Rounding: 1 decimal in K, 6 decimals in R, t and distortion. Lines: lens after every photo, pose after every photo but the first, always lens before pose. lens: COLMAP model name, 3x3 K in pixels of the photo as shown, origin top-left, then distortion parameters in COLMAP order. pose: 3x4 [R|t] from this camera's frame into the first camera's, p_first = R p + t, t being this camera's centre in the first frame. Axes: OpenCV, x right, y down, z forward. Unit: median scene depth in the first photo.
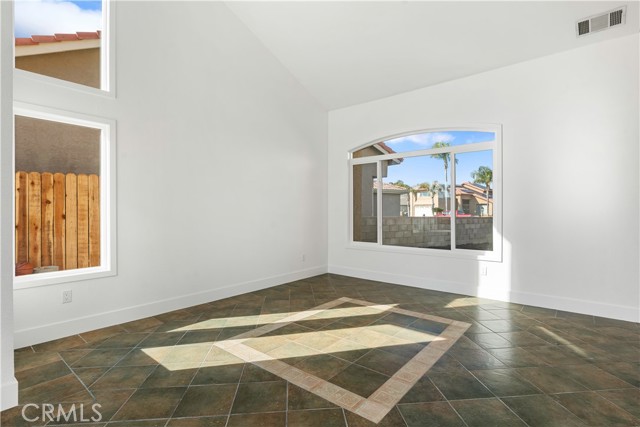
lens RADIAL K [[314.2, 0, 323.7], [0, 314.2, 214.9], [0, 0, 1]] dist [-0.000472, -0.000009]
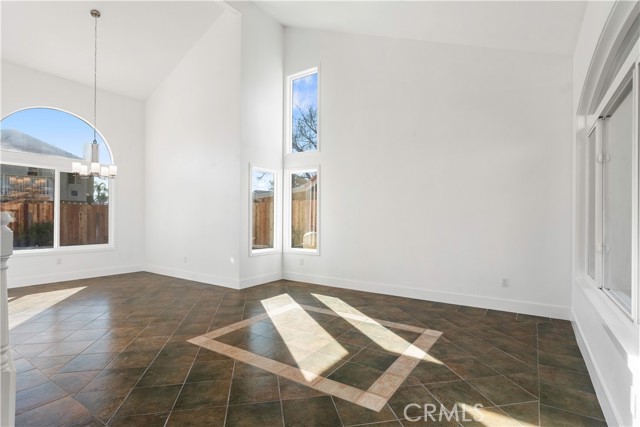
lens RADIAL K [[314.2, 0, 323.7], [0, 314.2, 214.9], [0, 0, 1]] dist [-0.000472, -0.000009]
pose [[0.095841, -0.002000, -0.995395, 1.108818], [-0.009149, 0.999954, -0.002890, -0.031283], [0.995355, 0.009384, 0.095818, 0.872232]]
